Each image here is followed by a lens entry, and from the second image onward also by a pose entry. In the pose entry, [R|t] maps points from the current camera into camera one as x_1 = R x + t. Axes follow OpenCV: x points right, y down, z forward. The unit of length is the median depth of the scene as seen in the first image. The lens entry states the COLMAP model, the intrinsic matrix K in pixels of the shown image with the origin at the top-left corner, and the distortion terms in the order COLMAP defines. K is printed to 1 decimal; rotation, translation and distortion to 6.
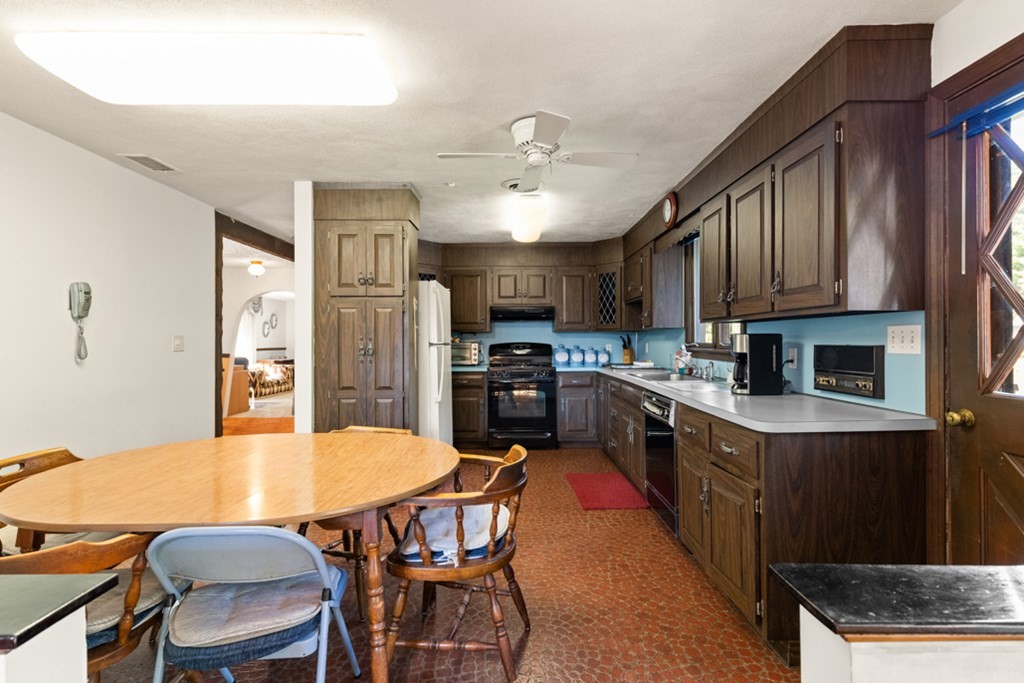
lens RADIAL K [[466.5, 0, 512.0], [0, 466.5, 341.5], [0, 0, 1]] dist [-0.003568, -0.000522]
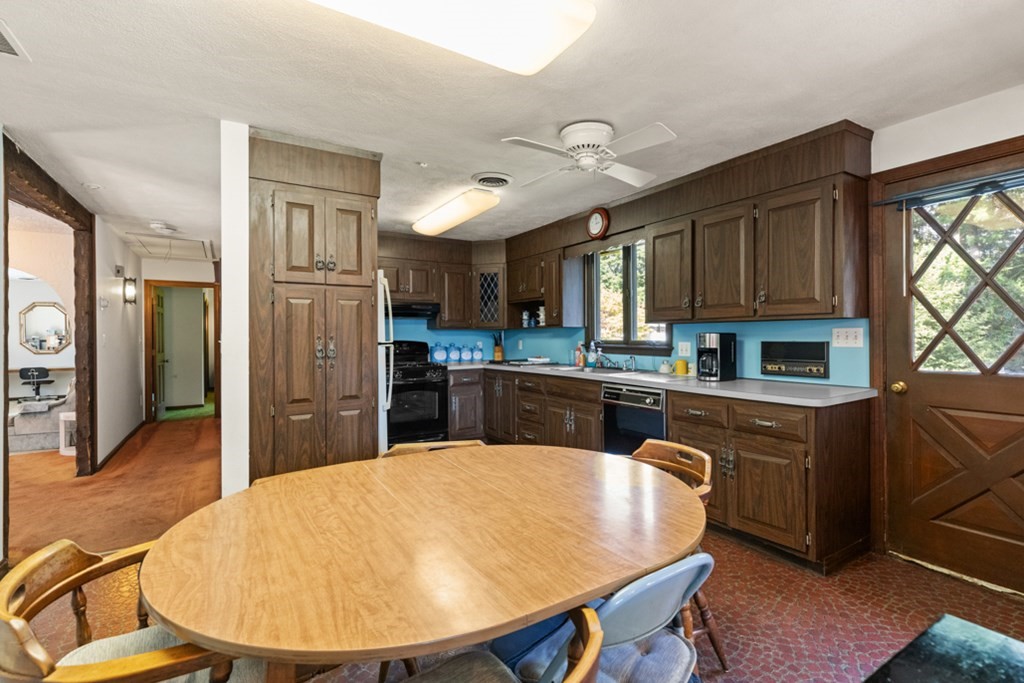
lens RADIAL K [[462.2, 0, 508.2], [0, 462.2, 338.3], [0, 0, 1]] dist [-0.000565, -0.000285]
pose [[0.856057, -0.003663, 0.516868, -0.454671], [0.003951, 0.999992, 0.000543, -0.003556], [-0.516866, 0.001577, 0.856065, 0.158865]]
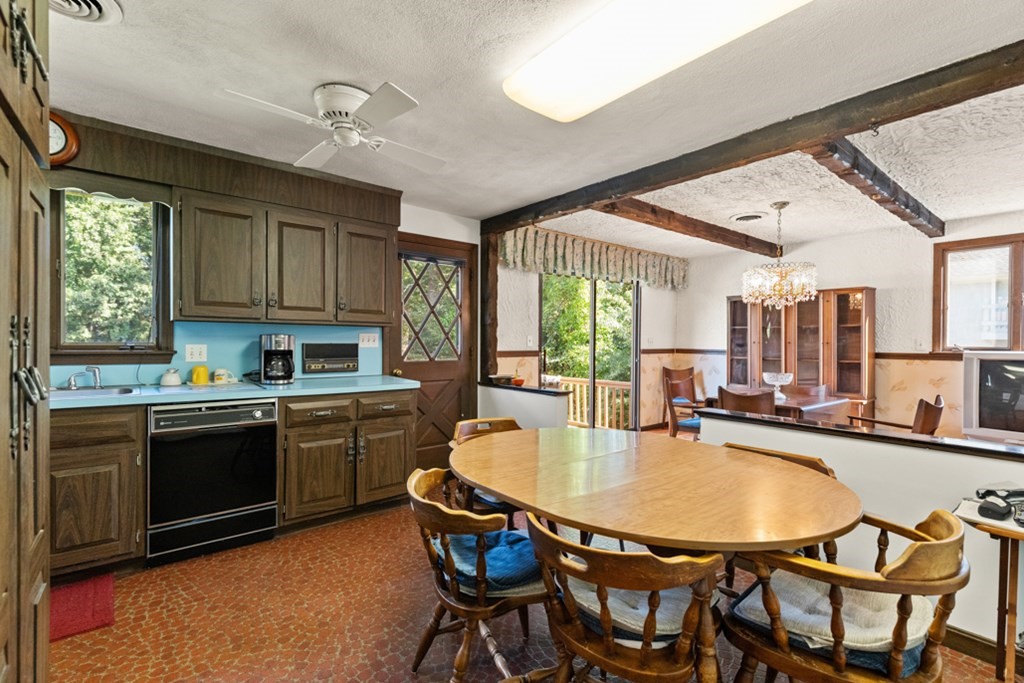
lens RADIAL K [[466.5, 0, 512.0], [0, 466.5, 341.5], [0, 0, 1]] dist [-0.003568, -0.000522]
pose [[-0.628005, -0.003447, 0.778202, -0.616916], [-0.004275, 0.999990, 0.000980, -0.001708], [-0.778198, -0.002711, -0.628014, 0.963691]]
